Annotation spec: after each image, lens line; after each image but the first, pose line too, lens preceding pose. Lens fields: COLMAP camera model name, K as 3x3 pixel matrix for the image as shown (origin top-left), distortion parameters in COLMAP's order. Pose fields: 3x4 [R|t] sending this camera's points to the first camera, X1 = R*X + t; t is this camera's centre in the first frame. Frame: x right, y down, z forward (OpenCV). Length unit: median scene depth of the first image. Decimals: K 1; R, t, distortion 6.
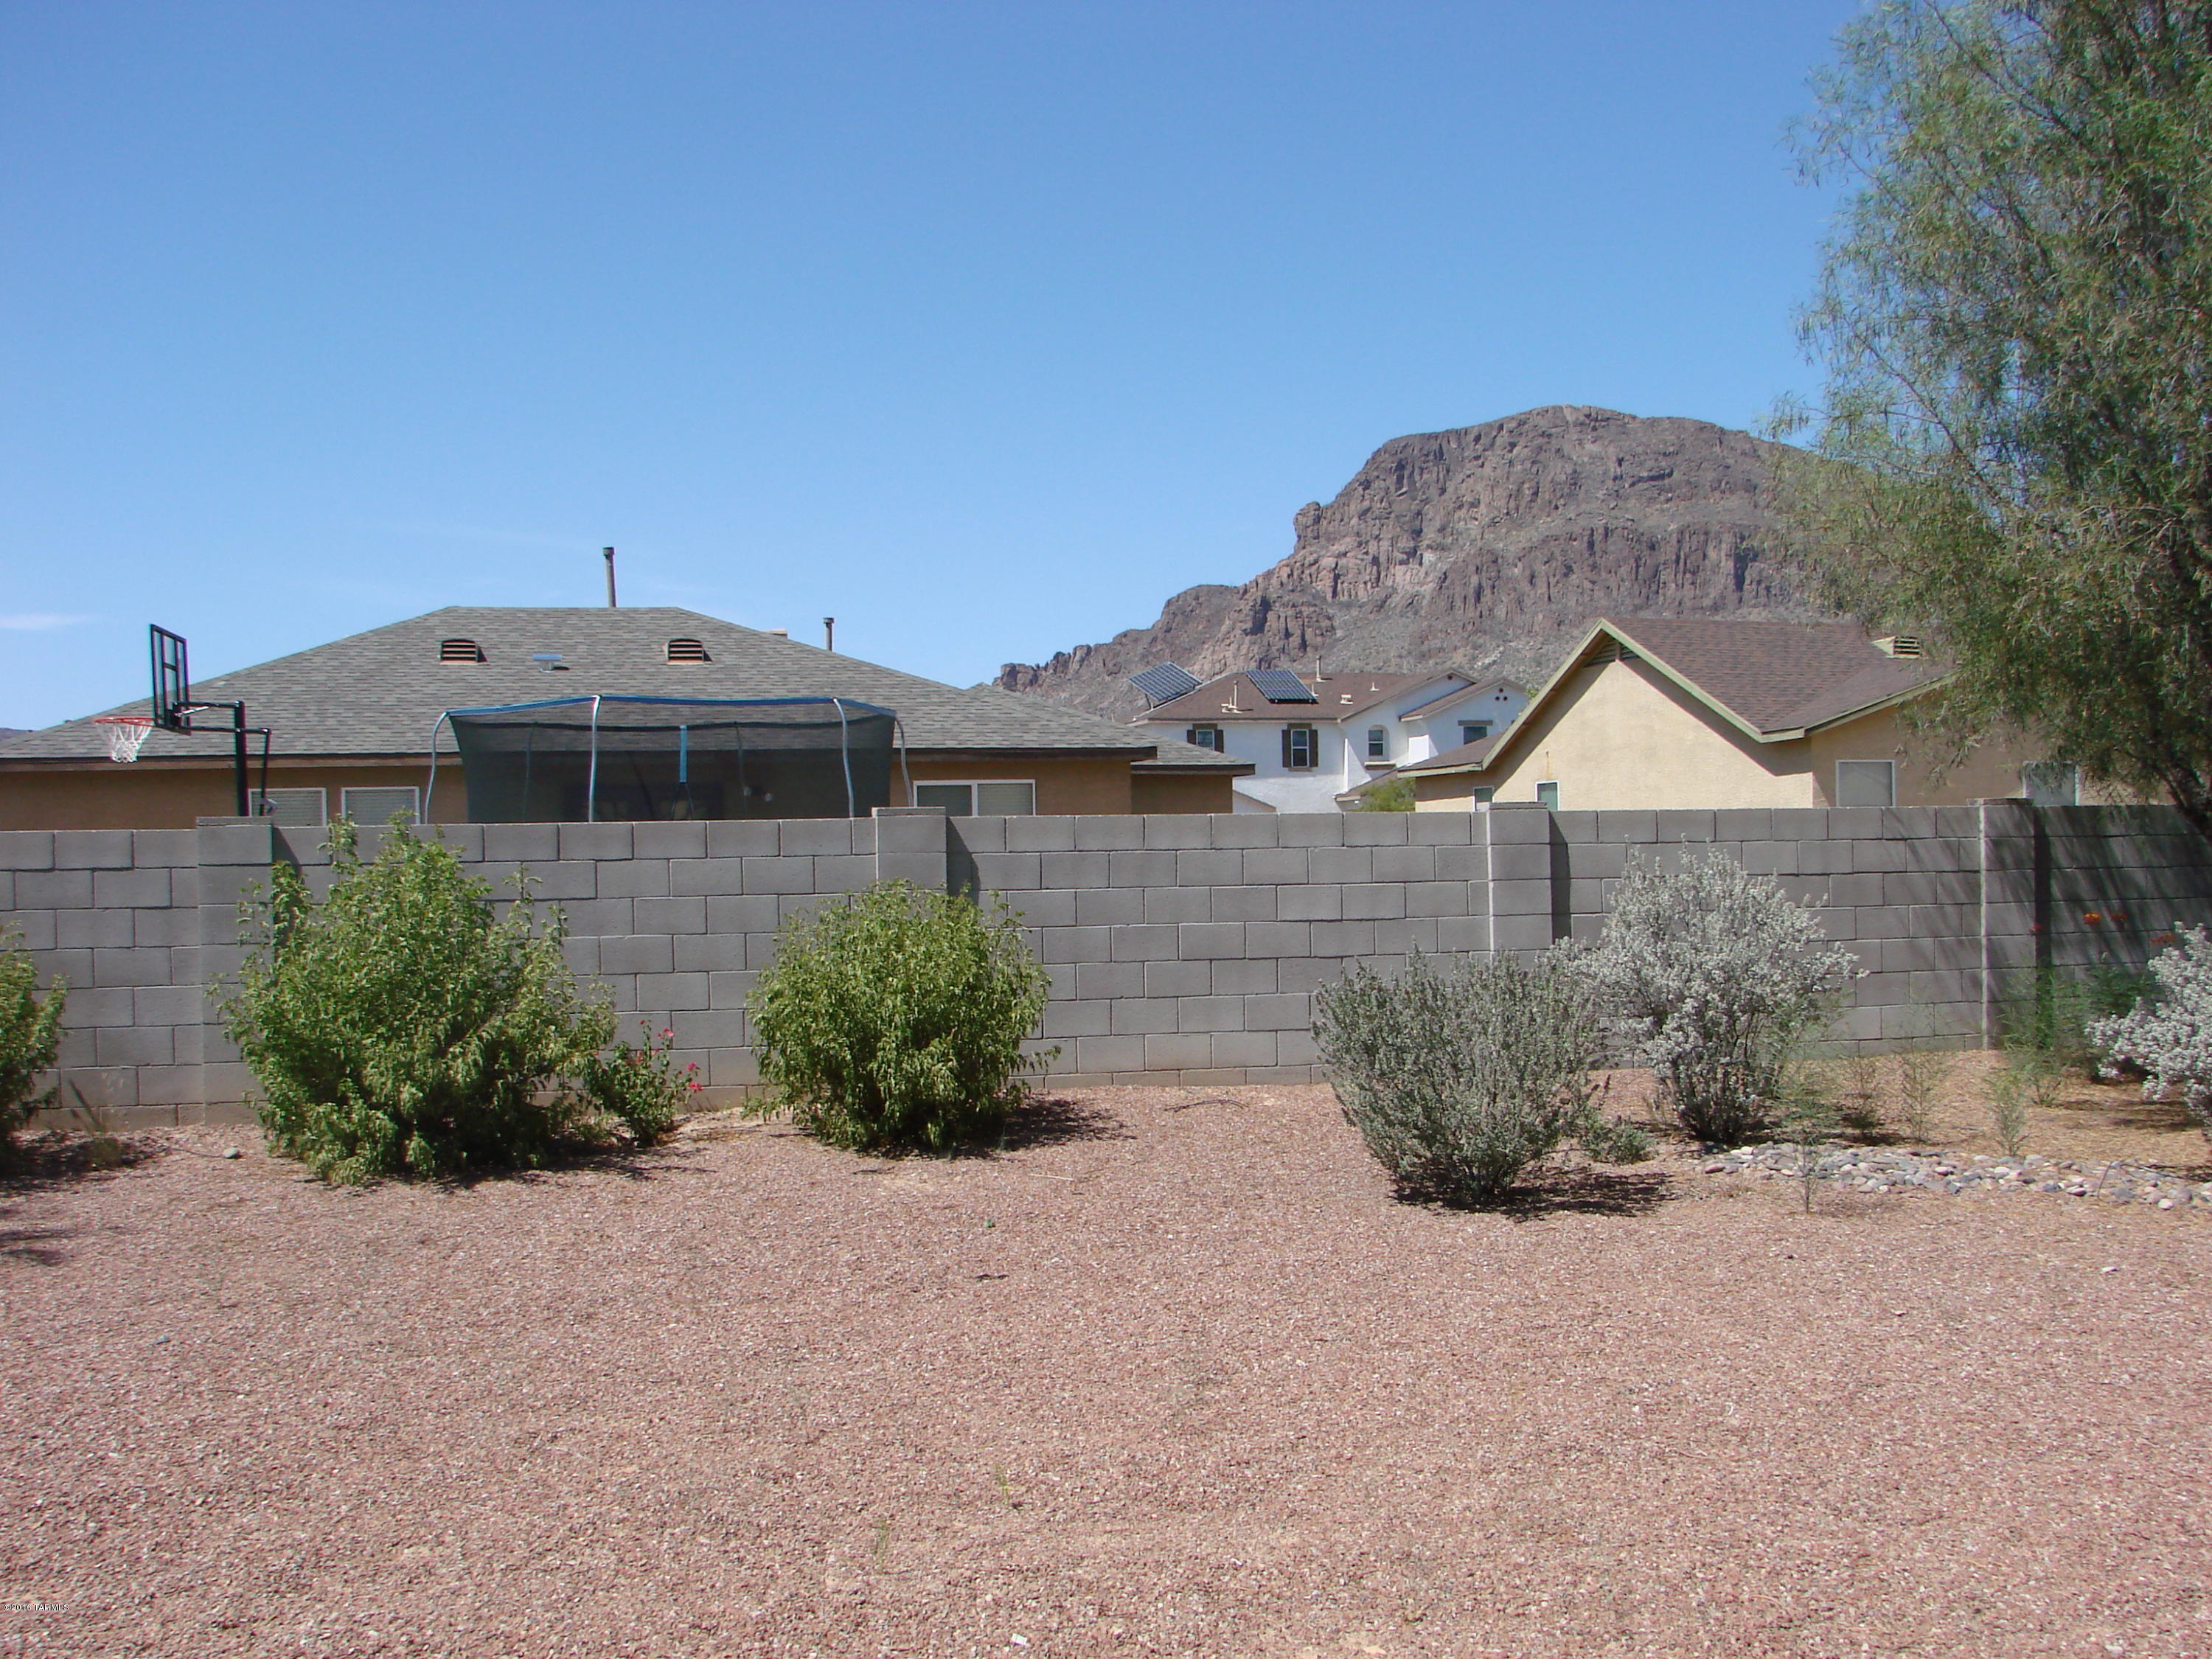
lens RADIAL K [[2365.3, 0, 1105.1], [0, 2365.3, 910.3], [0, 0, 1]] dist [-0.200921, 0.226464]
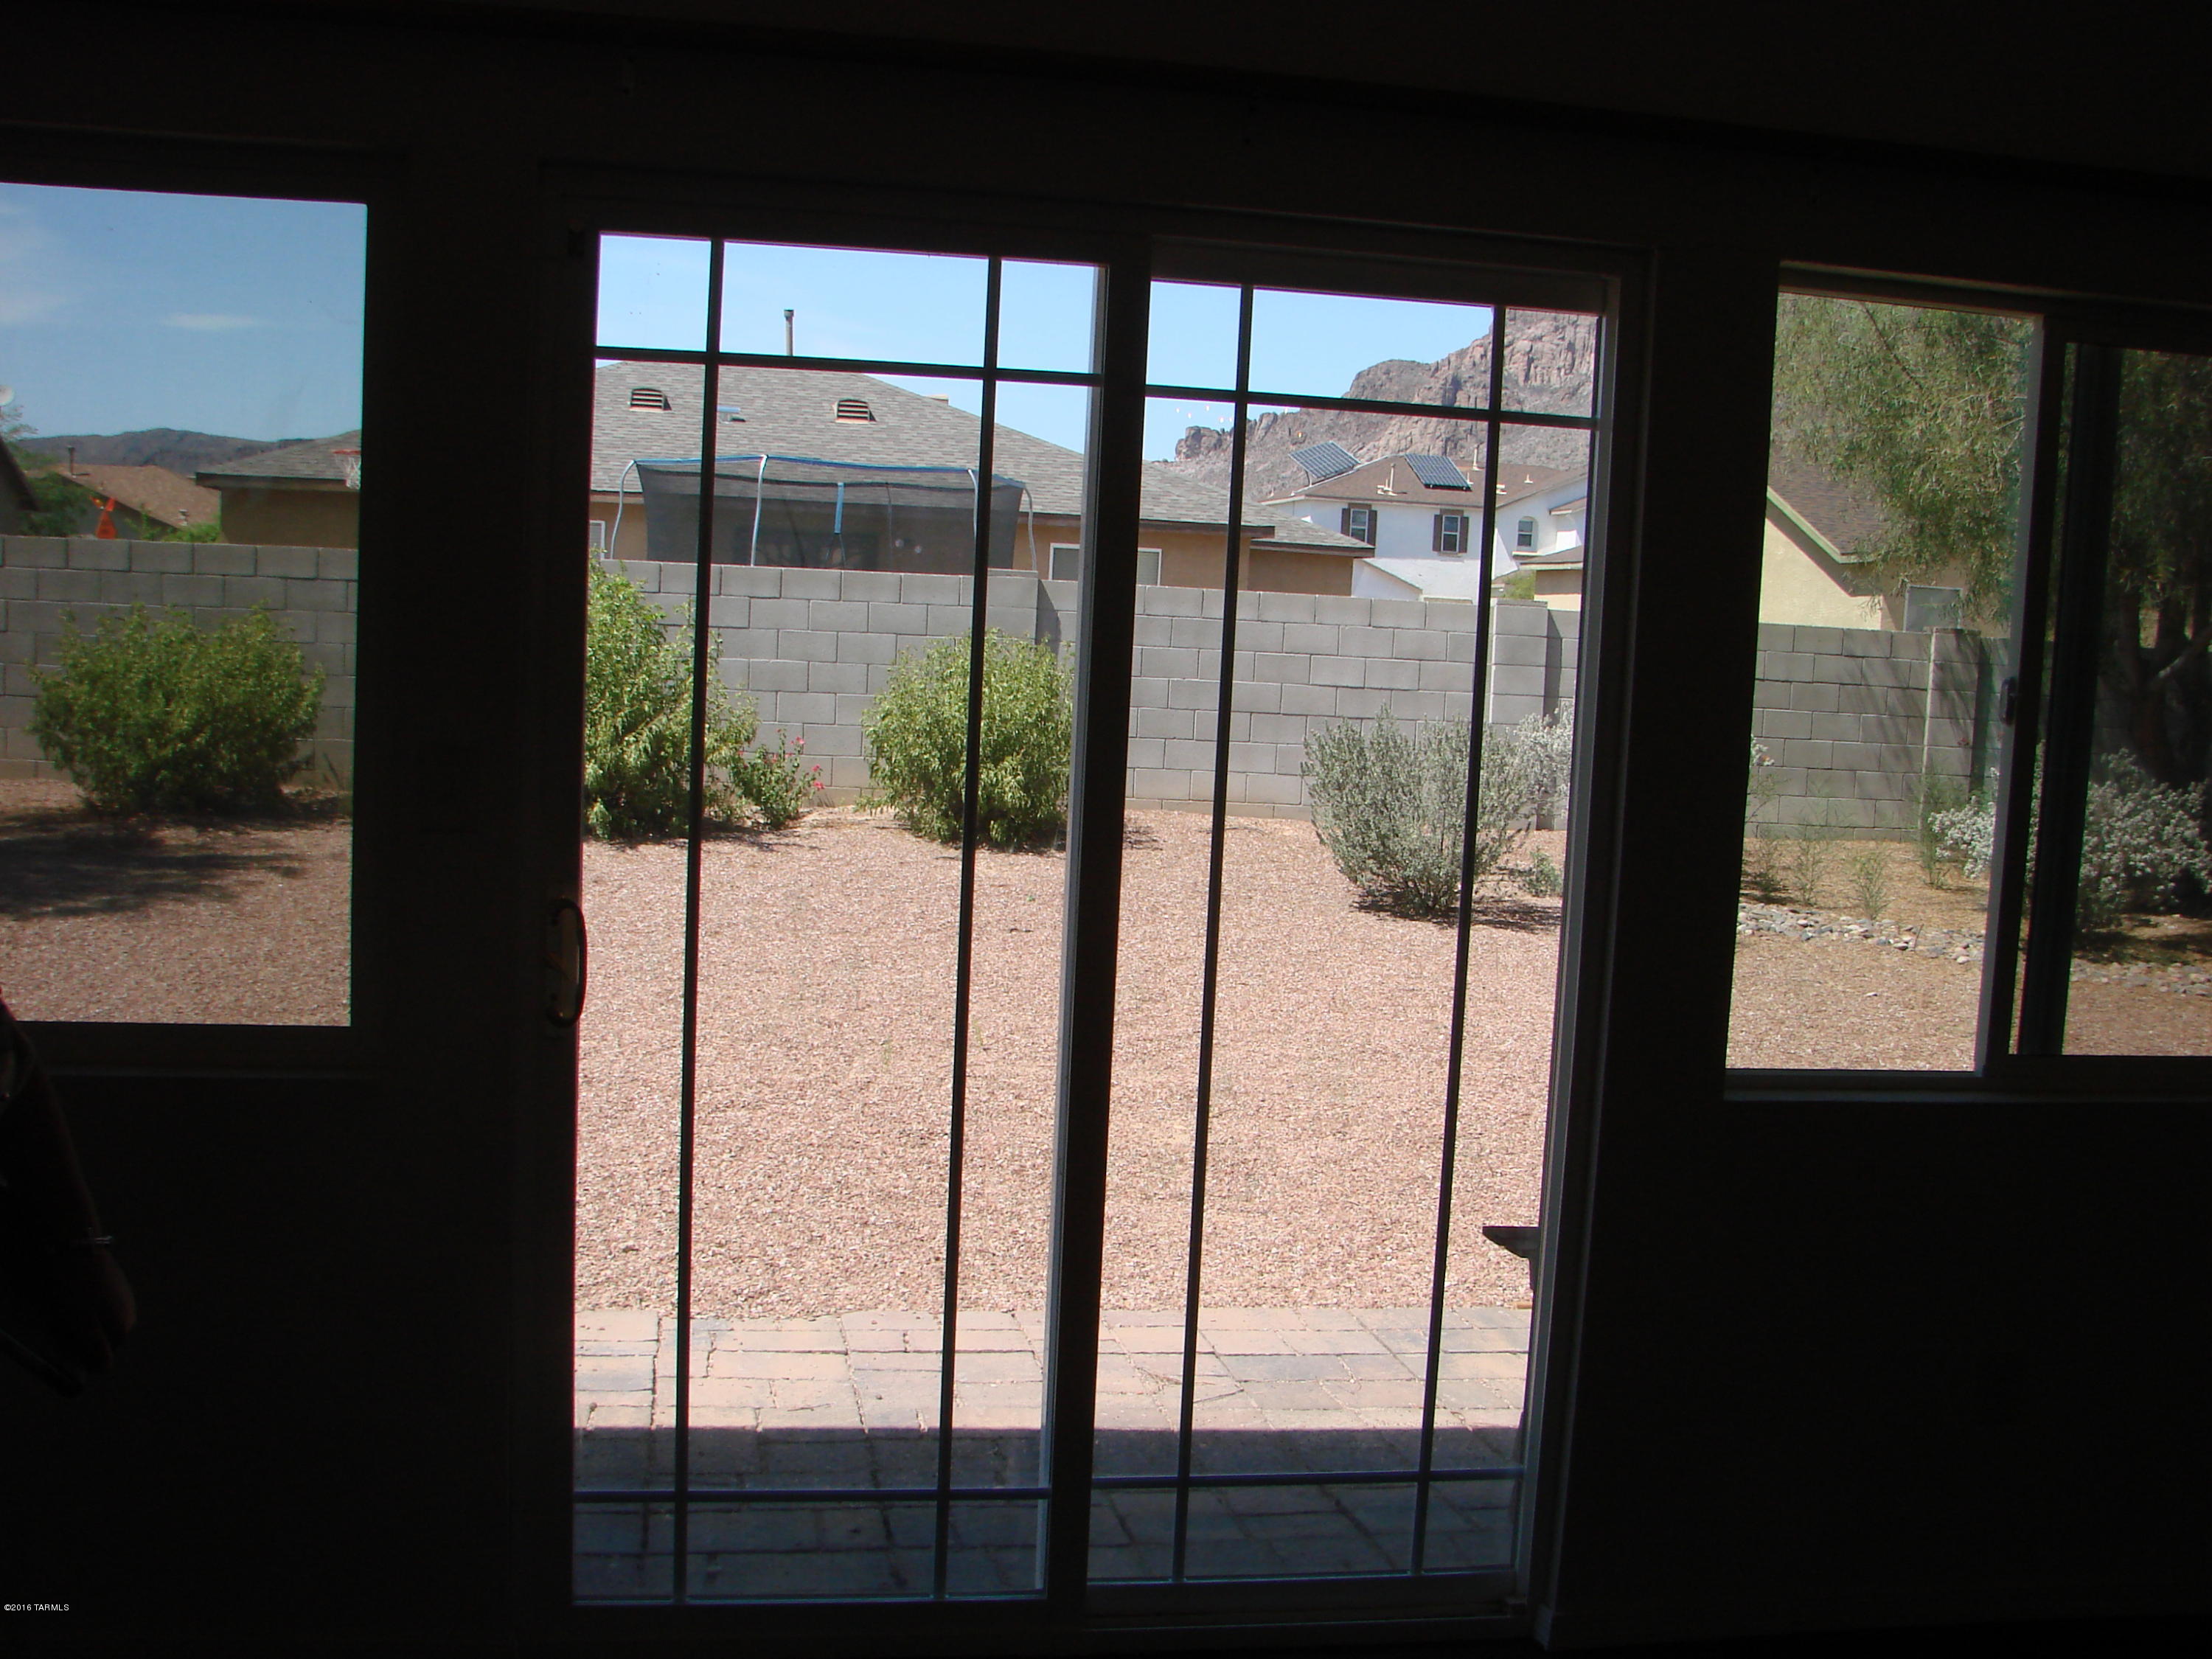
lens RADIAL K [[2365.3, 0, 1105.1], [0, 2365.3, 910.3], [0, 0, 1]] dist [-0.200921, 0.226464]
pose [[0.995106, 0.075008, -0.064331, 0.060617], [-0.068246, 0.992488, 0.101543, 0.004151], [0.071464, -0.096656, 0.992749, -0.228477]]
